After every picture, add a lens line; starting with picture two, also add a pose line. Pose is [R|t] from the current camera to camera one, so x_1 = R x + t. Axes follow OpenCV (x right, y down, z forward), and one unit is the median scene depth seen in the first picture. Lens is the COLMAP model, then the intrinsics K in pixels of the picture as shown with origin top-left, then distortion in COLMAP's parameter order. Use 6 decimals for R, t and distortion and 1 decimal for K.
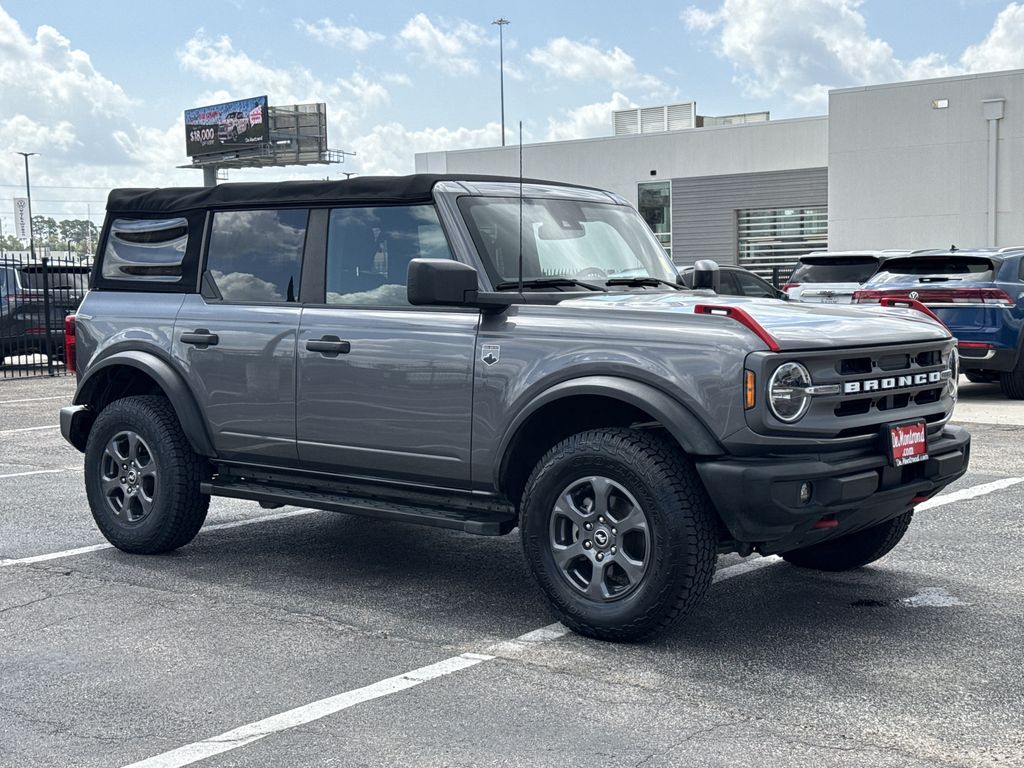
lens RADIAL K [[1380.1, 0, 485.4], [0, 1380.1, 405.5], [0, 0, 1]] dist [0.125614, -0.007015]
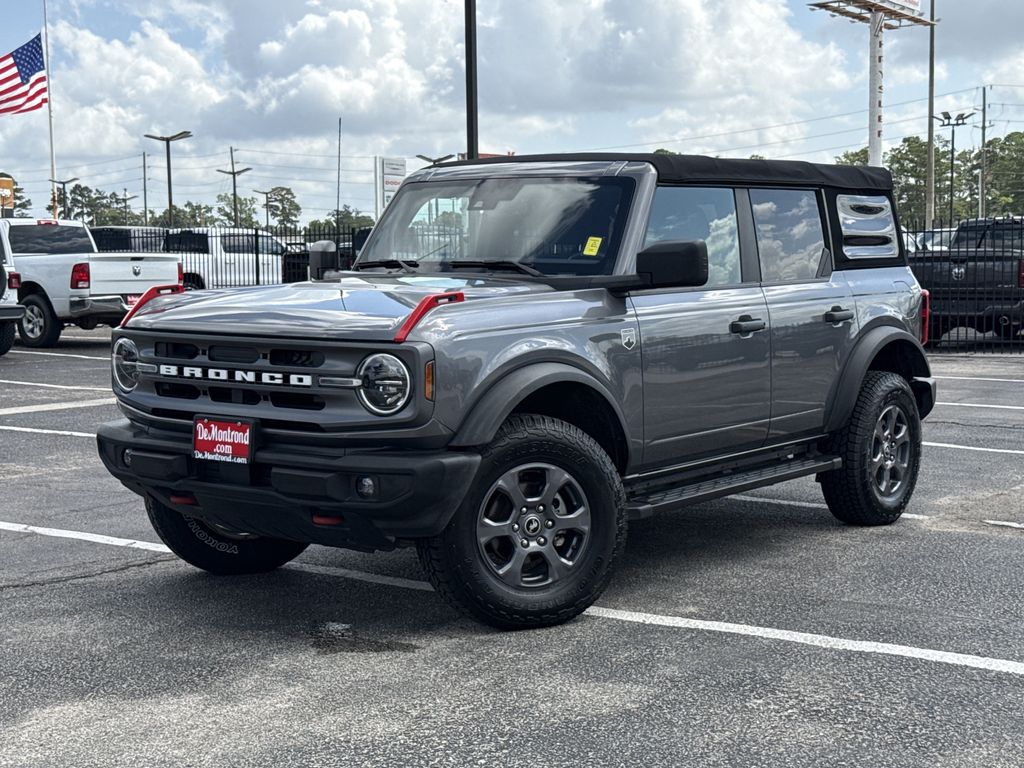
lens RADIAL K [[1487.9, 0, 512.0], [0, 1487.9, 384.0], [0, 0, 1]] dist [0.136007, -0.064419]
pose [[0.085786, 0.097371, -0.991544, 1.337495], [-0.089181, 0.991968, 0.089697, -0.120645], [0.992314, 0.080732, 0.093781, 1.107979]]
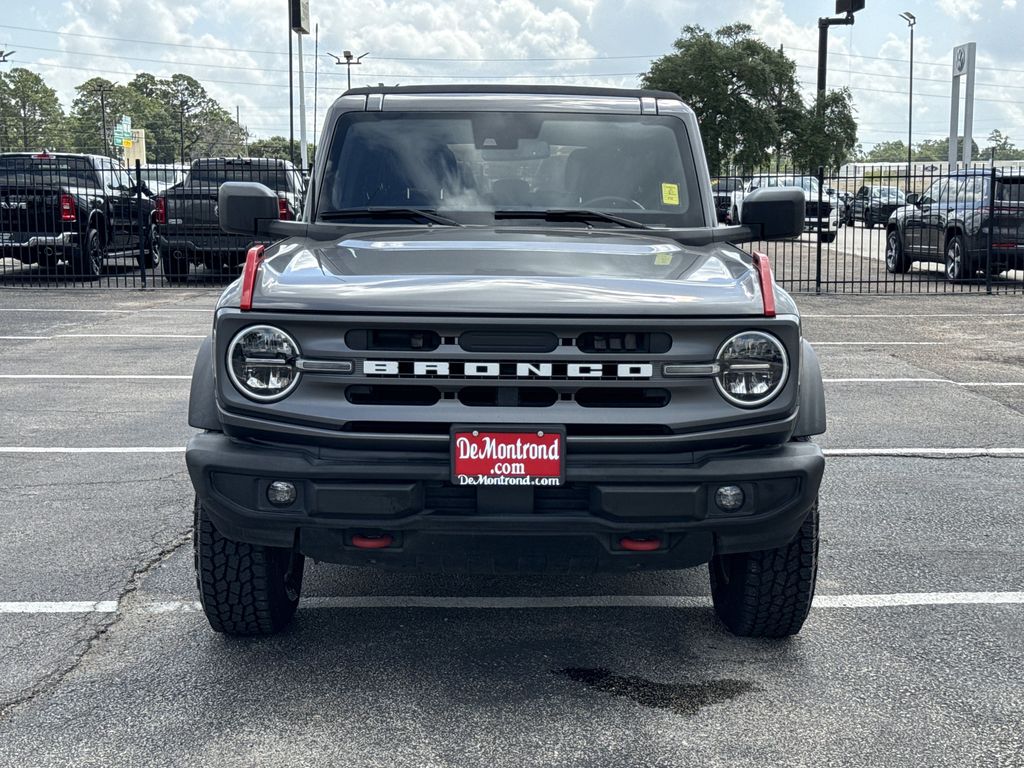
lens RADIAL K [[1397.5, 0, 512.0], [0, 1397.5, 384.0], [0, 0, 1]] dist [0.117091, -0.049441]
pose [[0.662259, 0.117000, -0.740084, 0.833646], [-0.080109, 0.993128, 0.085318, -0.071176], [0.744980, 0.002785, 0.667081, 0.533466]]
